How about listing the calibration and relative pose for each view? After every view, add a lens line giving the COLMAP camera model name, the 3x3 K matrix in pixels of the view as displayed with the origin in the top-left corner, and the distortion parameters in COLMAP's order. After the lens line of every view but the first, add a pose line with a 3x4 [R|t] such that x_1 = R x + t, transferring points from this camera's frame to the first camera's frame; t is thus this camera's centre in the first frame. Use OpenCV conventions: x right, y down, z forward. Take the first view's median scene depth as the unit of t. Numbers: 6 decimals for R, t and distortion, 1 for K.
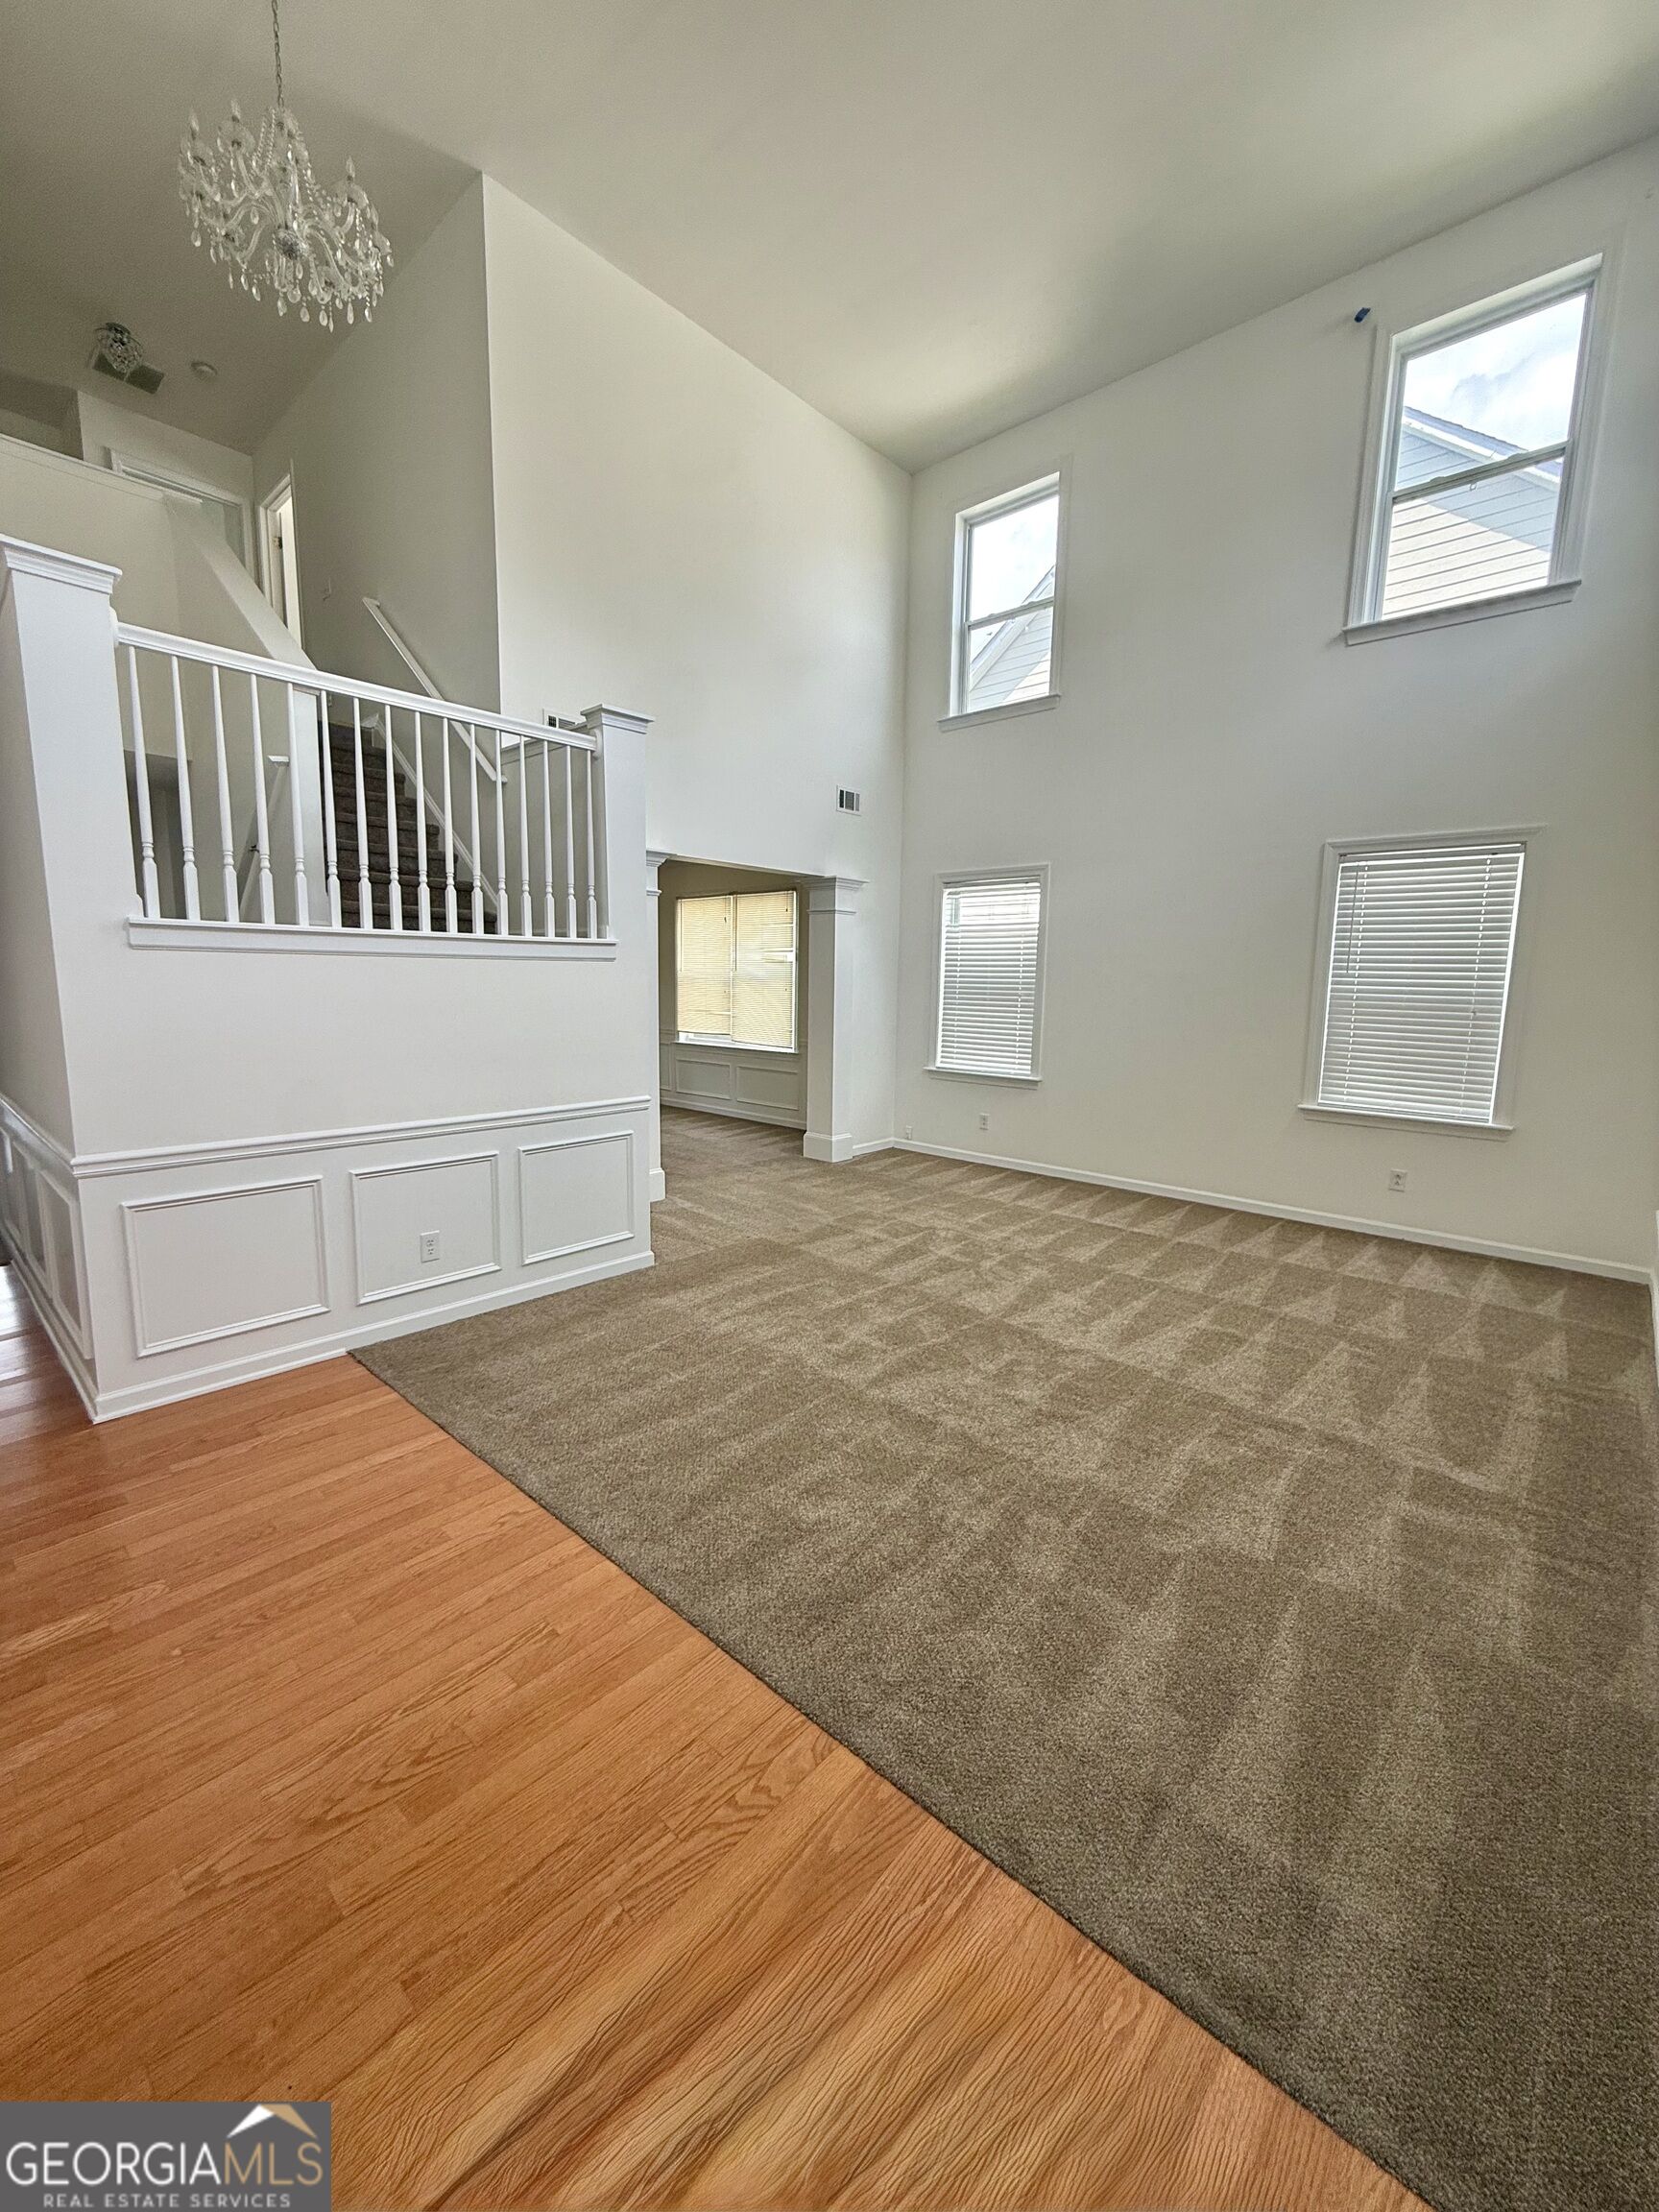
lens RADIAL K [[907.6, 0, 827.0], [0, 907.6, 1099.8], [0, 0, 1]] dist [0.000003, -0.000059]
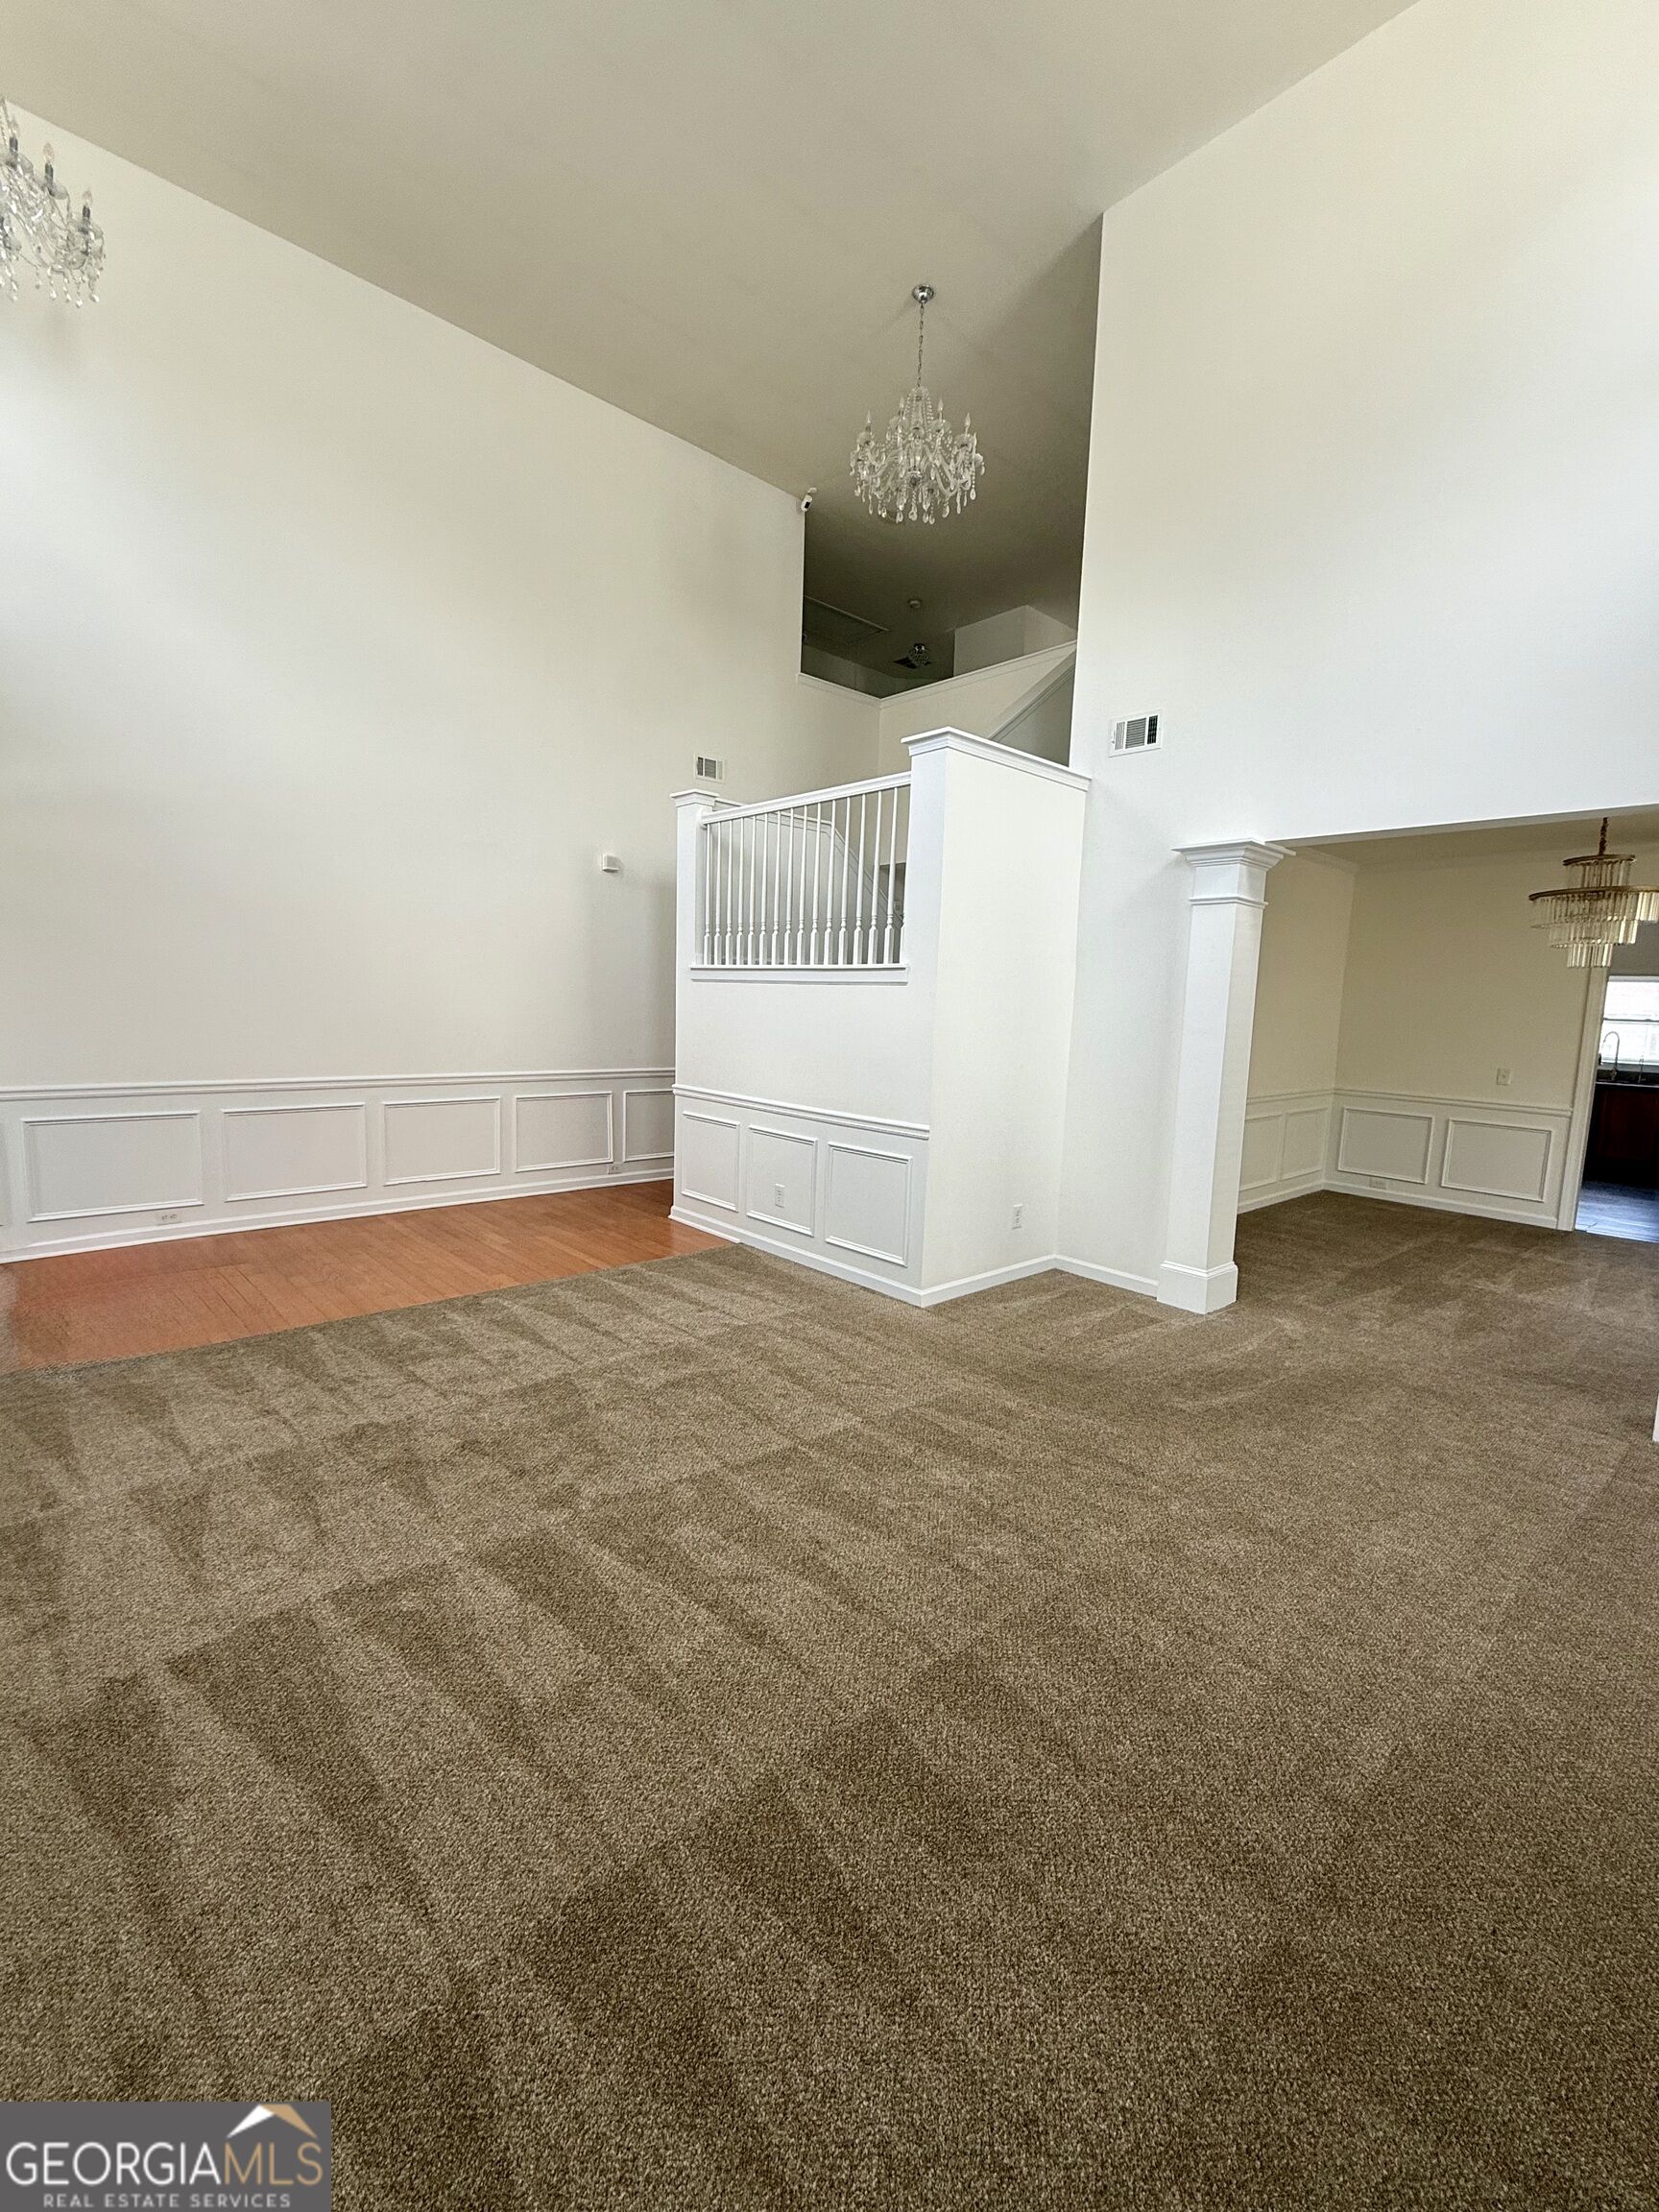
lens RADIAL K [[907.6, 0, 831.4], [0, 907.6, 1110.7], [0, 0, 1]] dist [0.000003, -0.000059]
pose [[-0.077178, 0.111006, -0.990819, 0.819071], [-0.177015, 0.976469, 0.123186, -0.132054], [0.981178, 0.184896, -0.055712, 1.044308]]
